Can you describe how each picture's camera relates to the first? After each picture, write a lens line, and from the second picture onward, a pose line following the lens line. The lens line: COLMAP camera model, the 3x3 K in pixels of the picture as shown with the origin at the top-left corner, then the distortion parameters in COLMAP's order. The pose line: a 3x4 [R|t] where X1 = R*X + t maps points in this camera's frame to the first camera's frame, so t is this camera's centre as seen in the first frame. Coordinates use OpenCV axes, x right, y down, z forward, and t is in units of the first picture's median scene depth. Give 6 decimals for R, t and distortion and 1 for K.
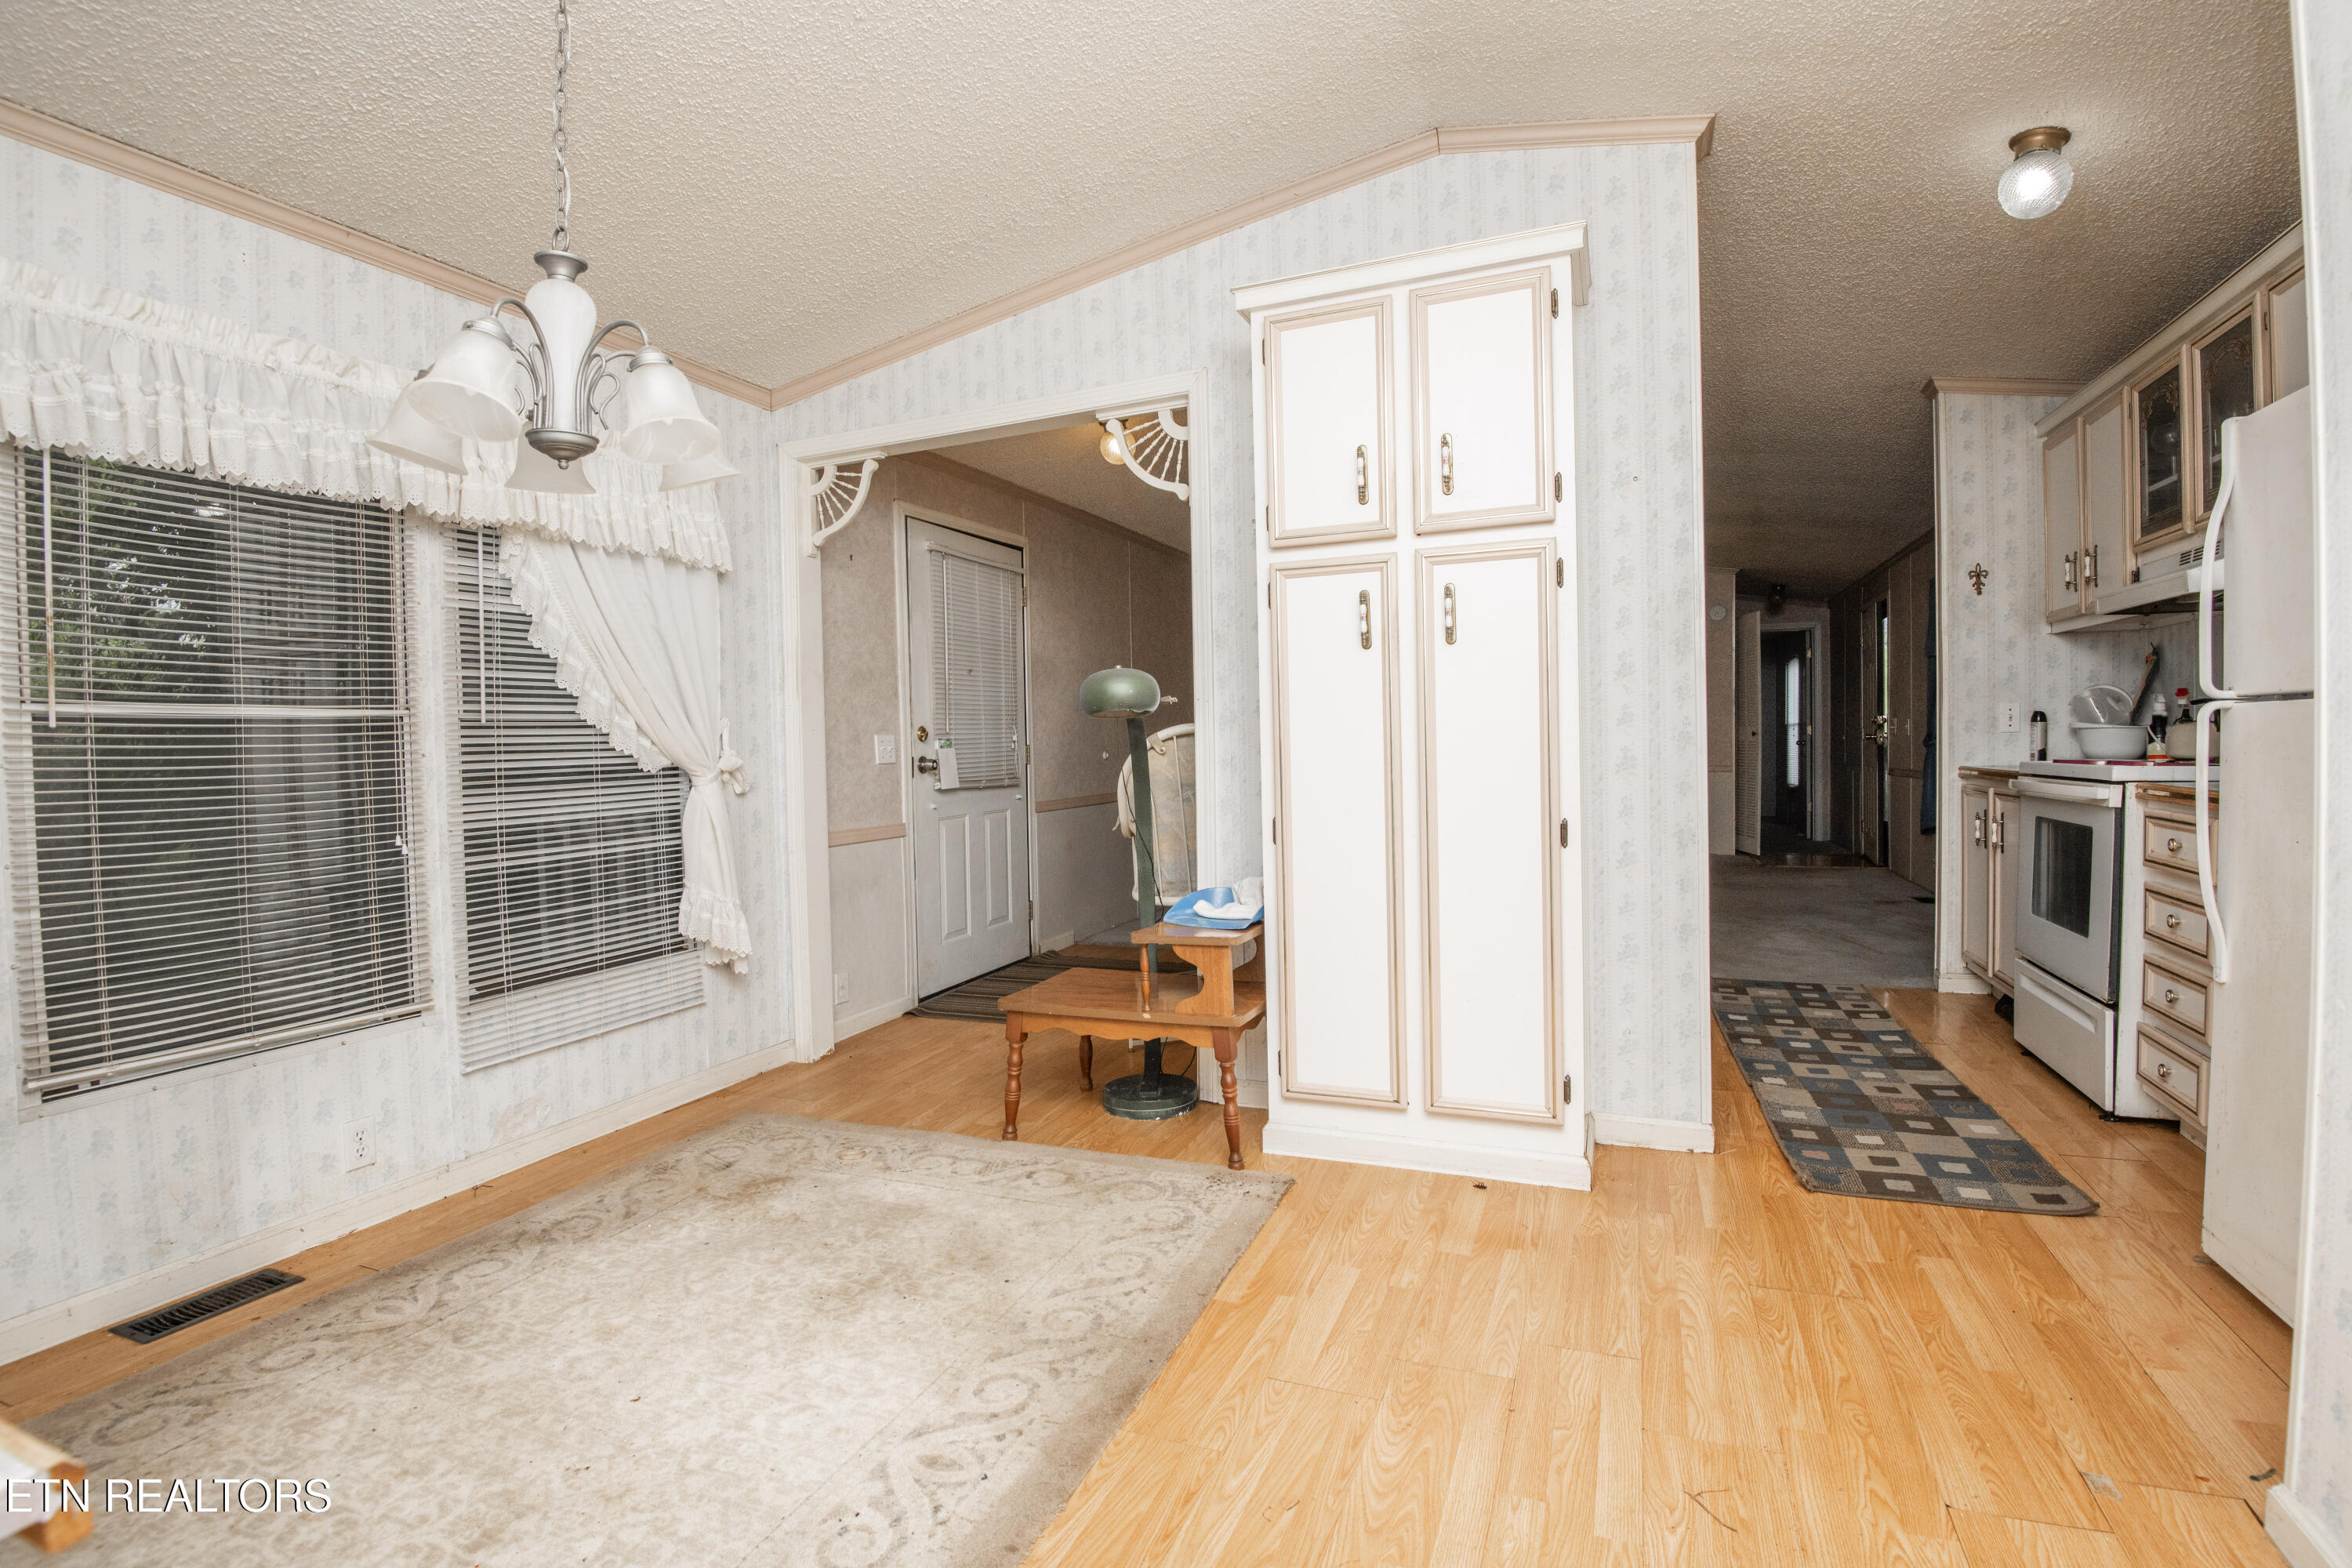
lens RADIAL K [[1096.5, 0, 1186.2], [0, 1096.5, 770.2], [0, 0, 1]] dist [0.000928, -0.026568]
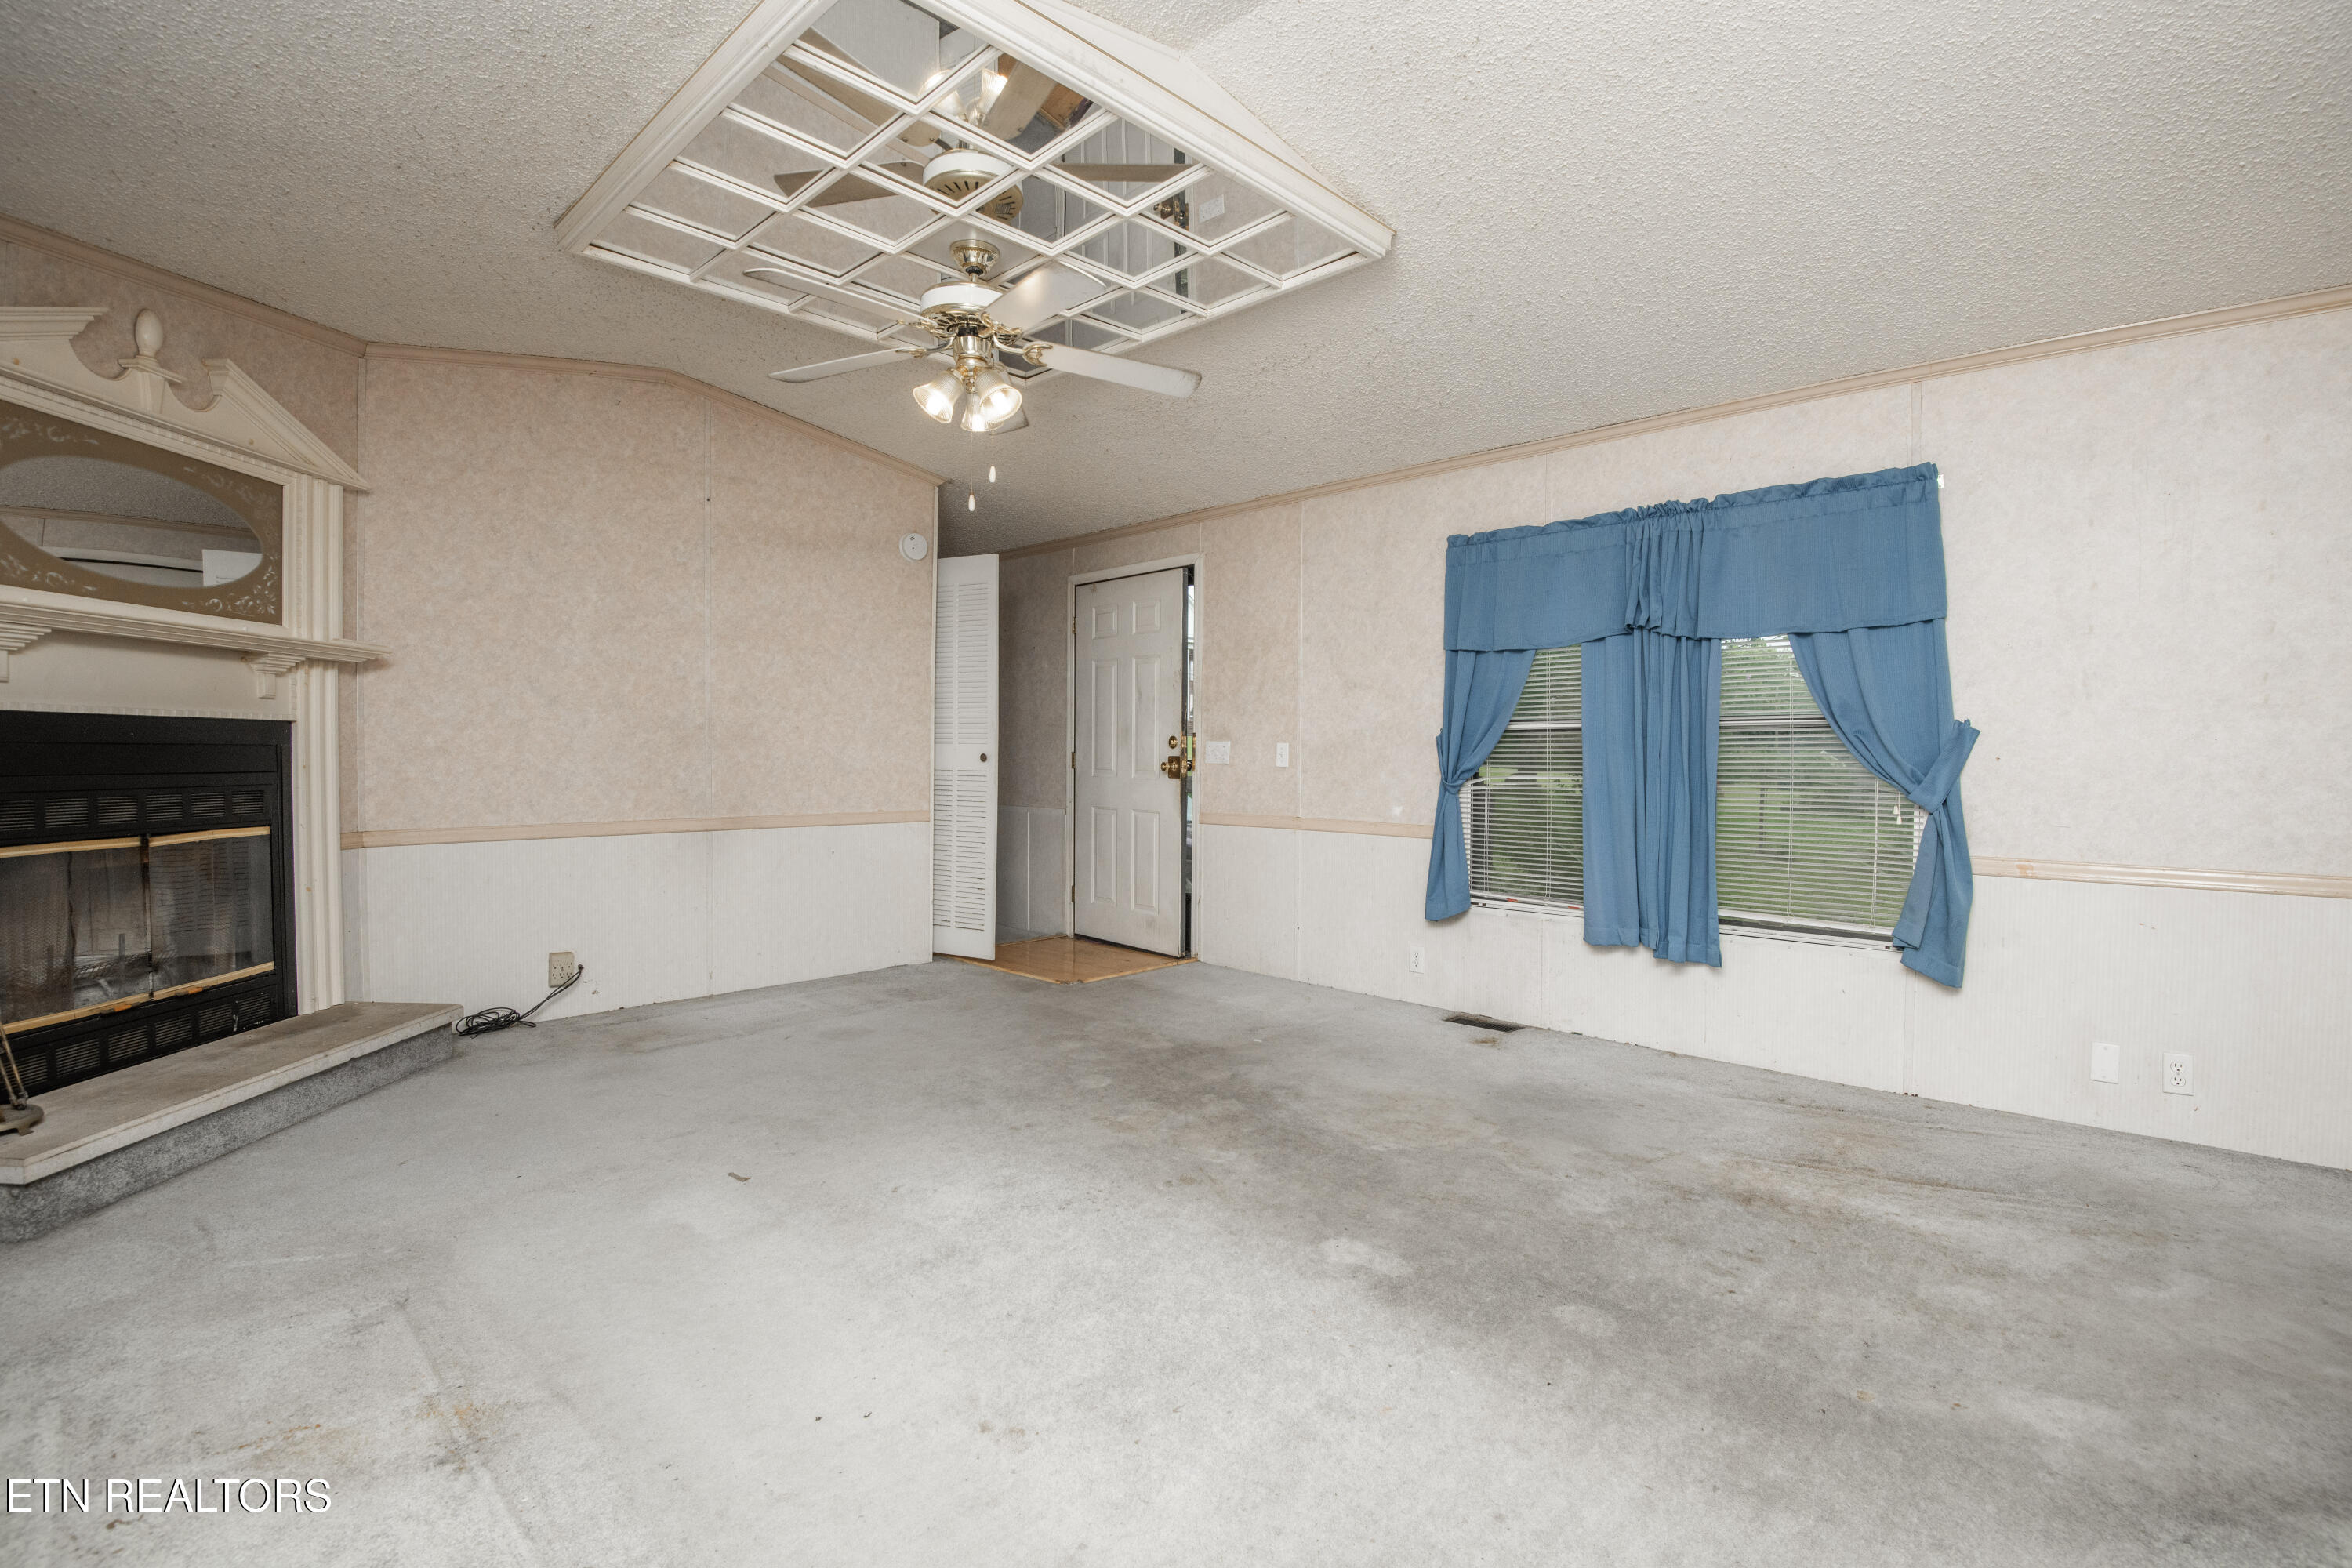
lens RADIAL K [[1096.5, 0, 1186.2], [0, 1096.5, 770.2], [0, 0, 1]] dist [0.000928, -0.026568]
pose [[0.373619, 0.001612, 0.927581, 0.006523], [0.010926, 0.999921, -0.006138, -0.047195], [-0.927518, 0.012428, 0.373572, 1.451410]]
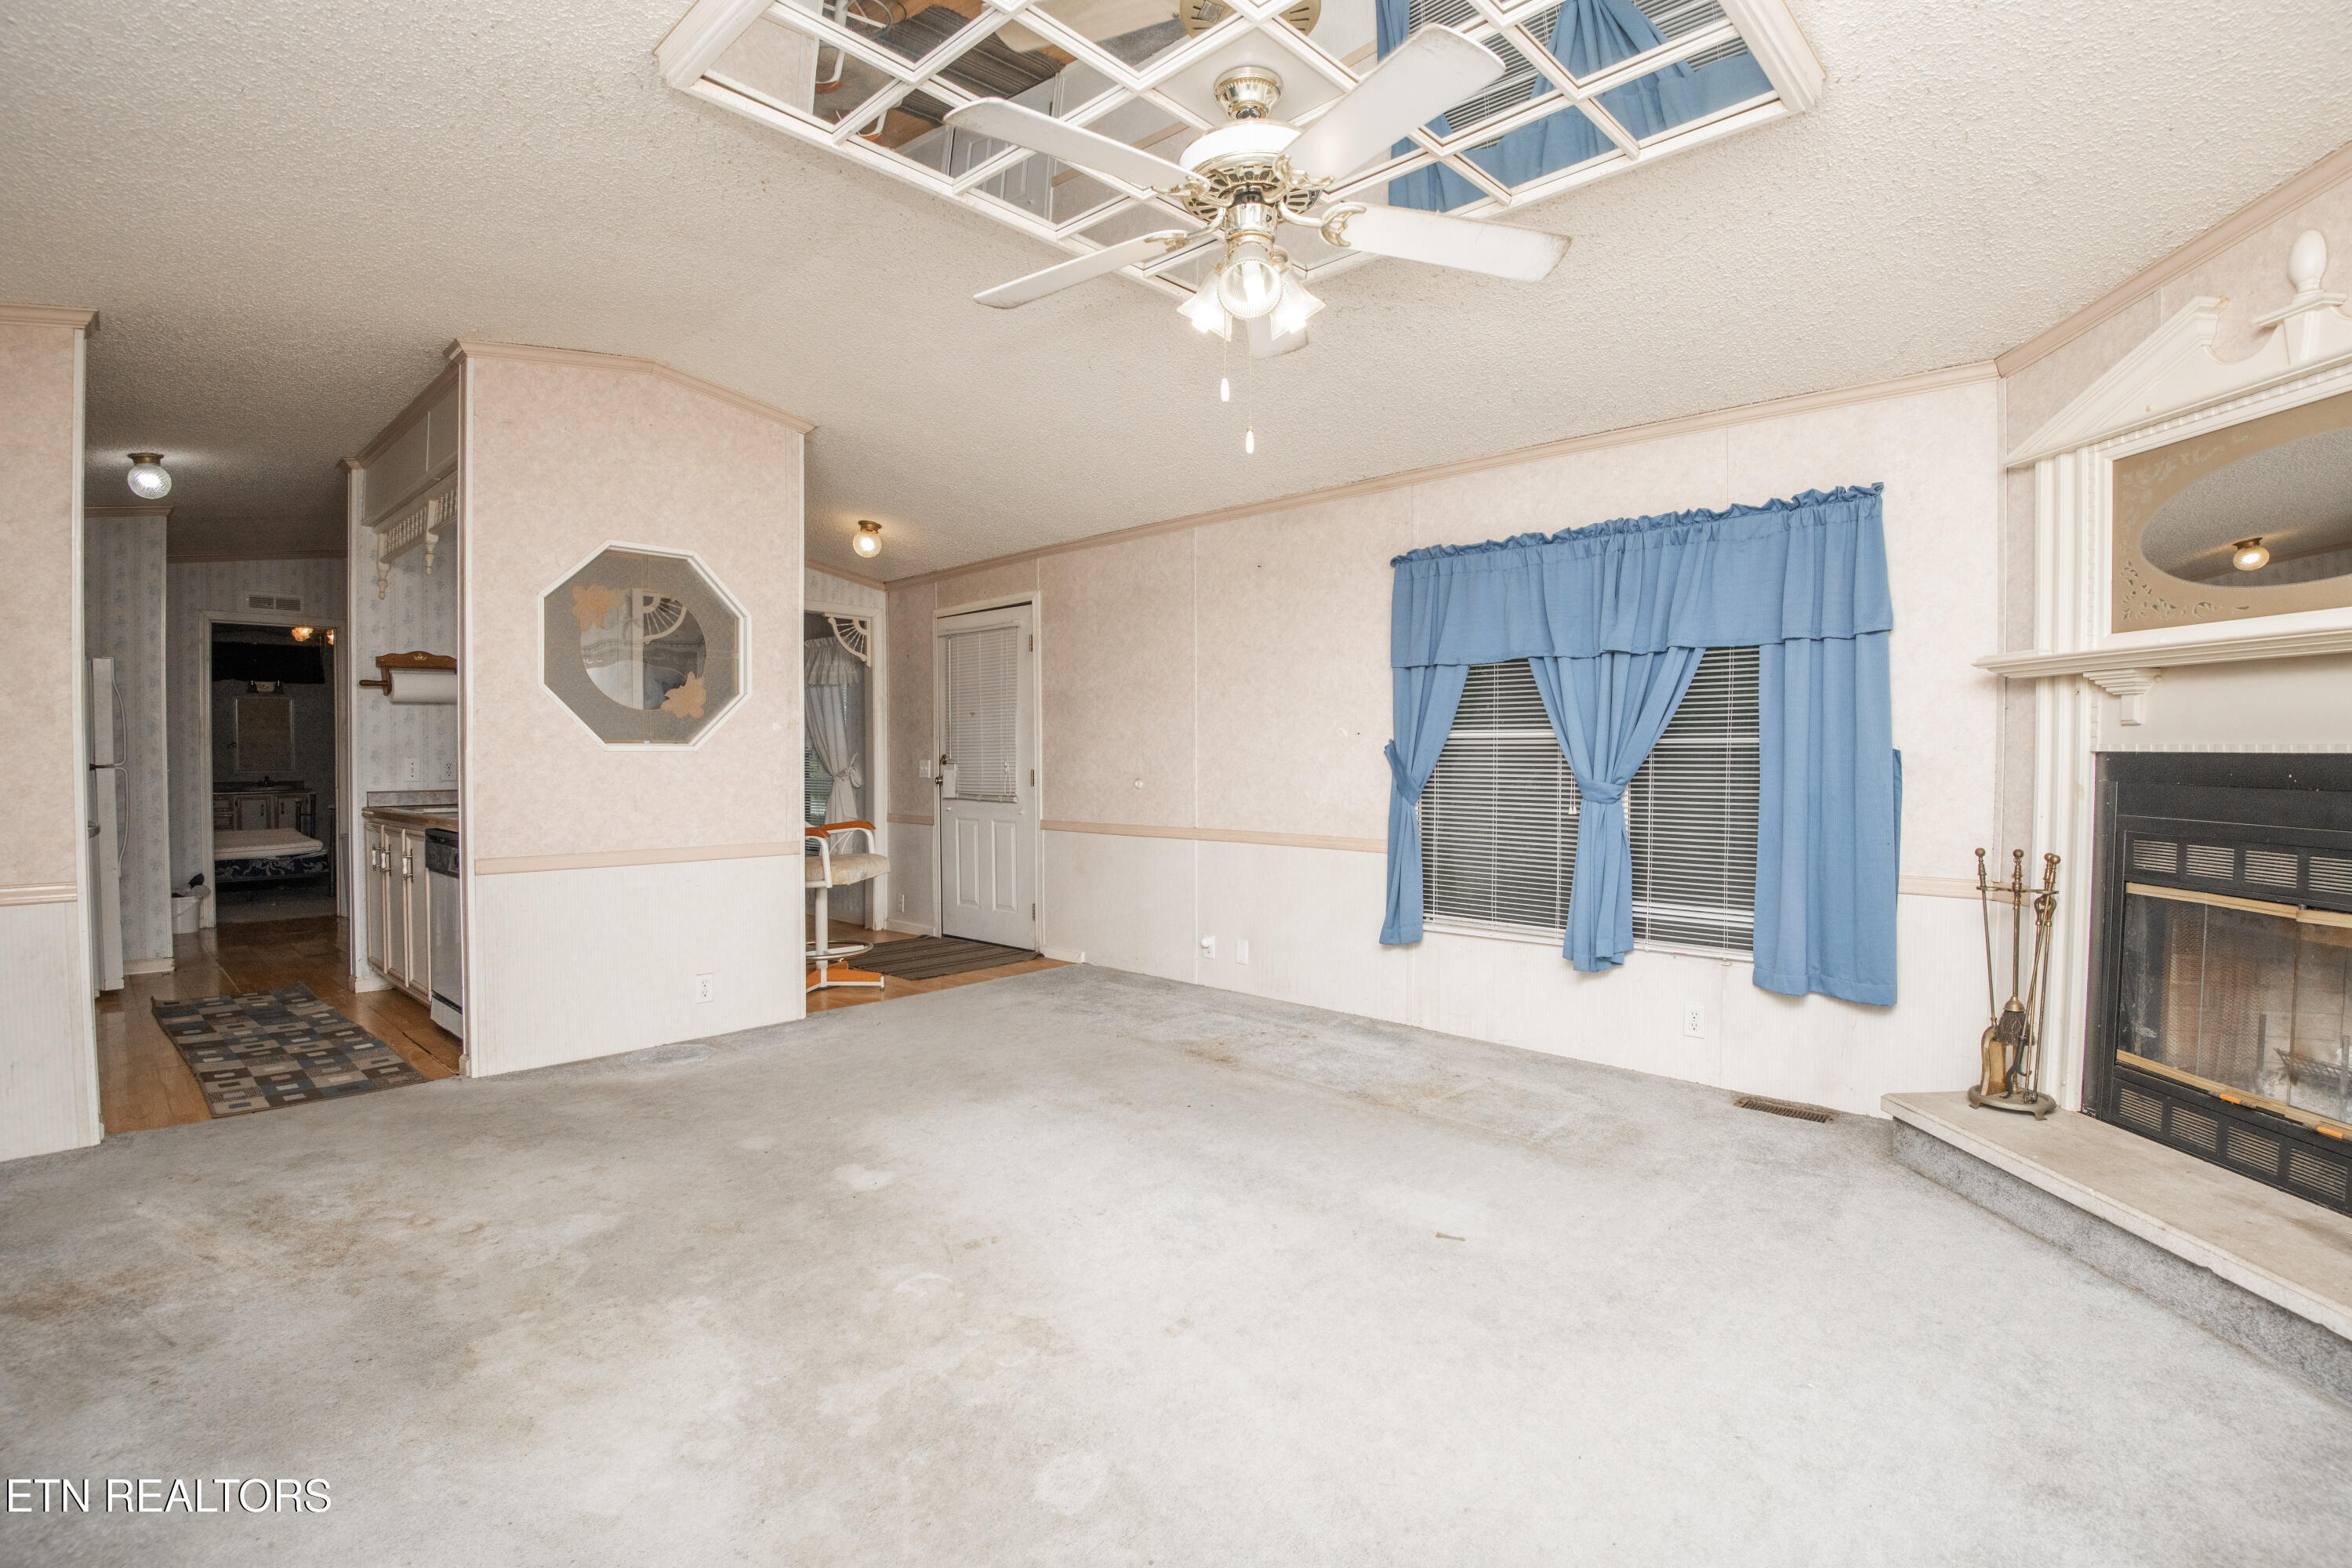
lens RADIAL K [[1079.8, 0, 1185.9], [0, 1079.8, 779.7], [0, 0, 1]] dist [-0.001120, -0.031255]
pose [[-0.362106, 0.036998, -0.931402, 1.111069], [-0.019466, 0.998694, 0.047239, -0.095532], [0.931934, 0.035236, -0.360913, 2.011107]]
